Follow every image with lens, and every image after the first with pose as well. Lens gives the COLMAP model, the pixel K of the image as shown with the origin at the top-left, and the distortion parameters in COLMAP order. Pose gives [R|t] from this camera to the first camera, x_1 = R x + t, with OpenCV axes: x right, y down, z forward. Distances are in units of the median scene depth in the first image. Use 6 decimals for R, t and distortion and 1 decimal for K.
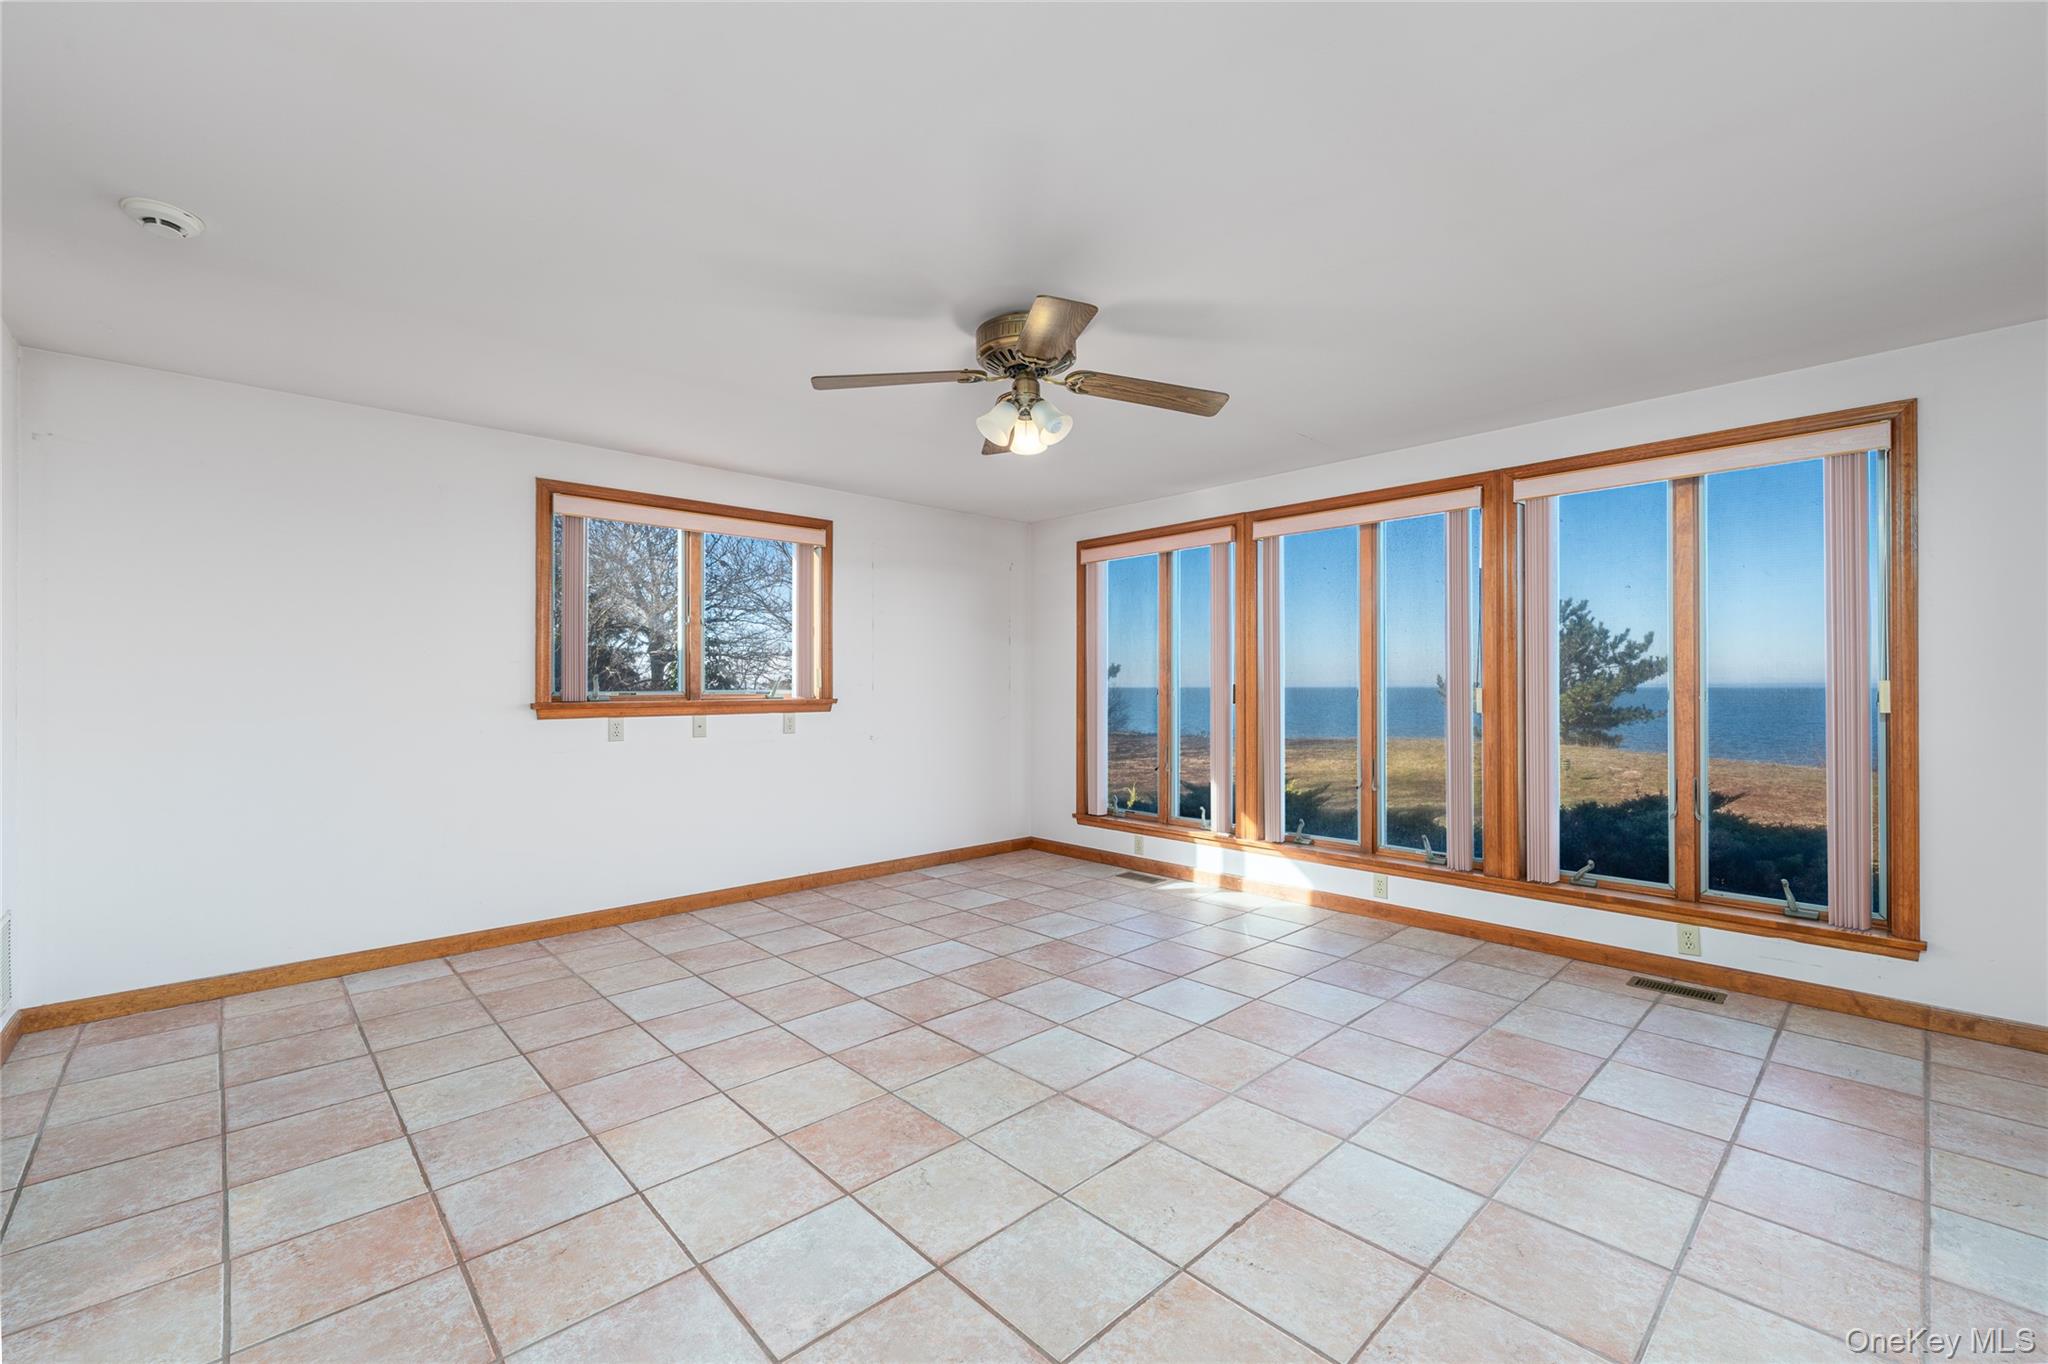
lens RADIAL K [[841.3, 0, 1029.3], [0, 841.3, 691.2], [0, 0, 1]] dist [0.000252, -0.000117]
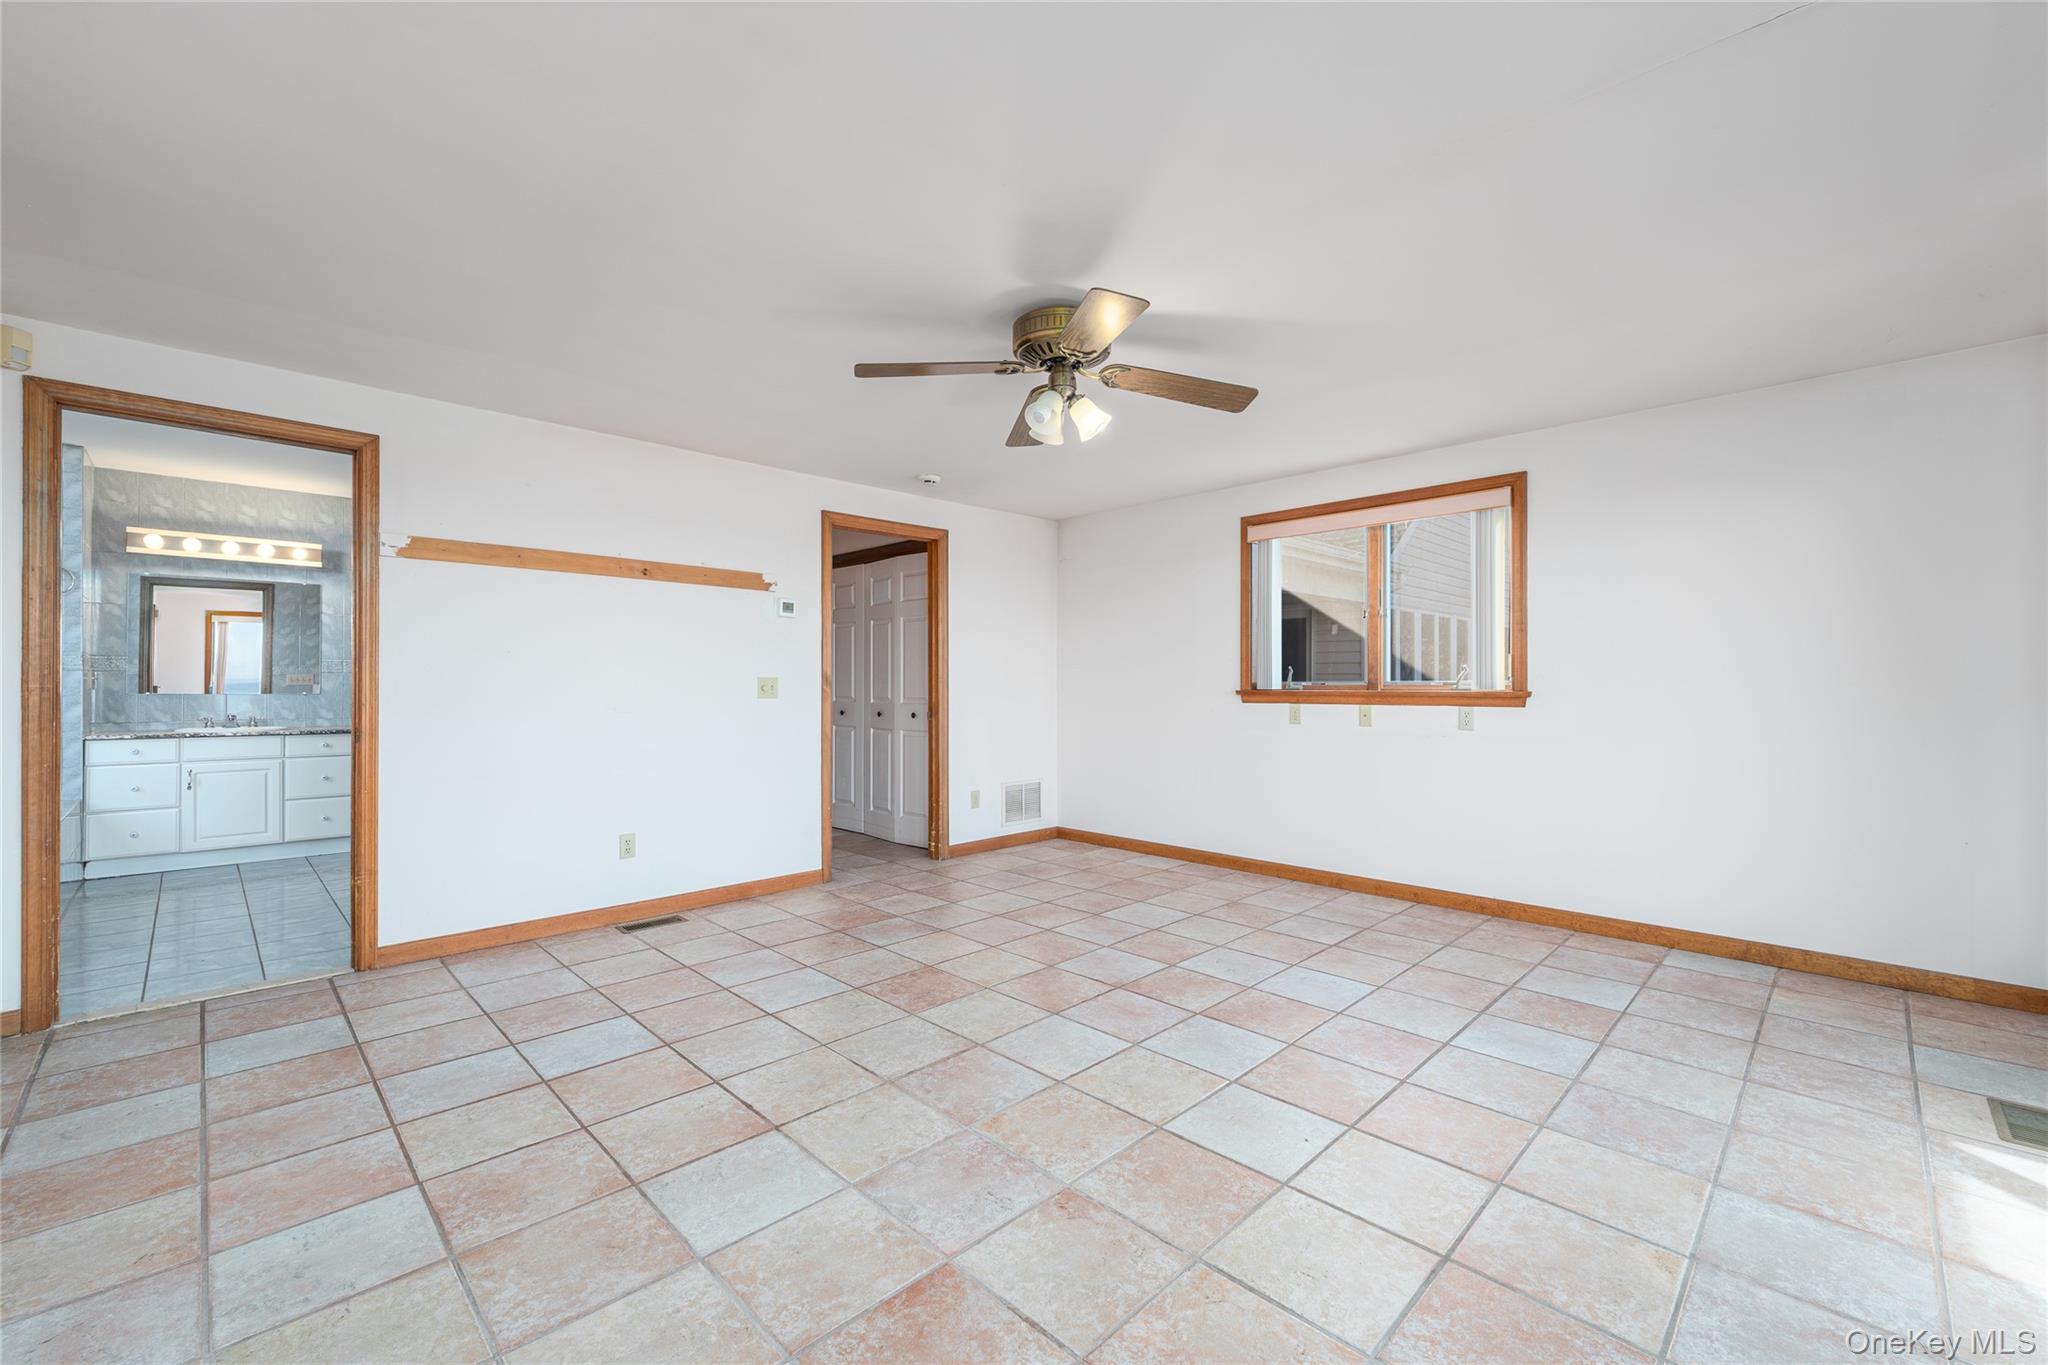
lens RADIAL K [[848.8, 0, 1070.5], [0, 848.8, 702.6], [0, 0, 1]] dist [-0.001440, -0.000532]
pose [[0.048091, 0.024594, -0.998540, 0.677493], [-0.008707, 0.999669, 0.024203, 0.003983], [0.998805, 0.007531, 0.048289, 0.636191]]
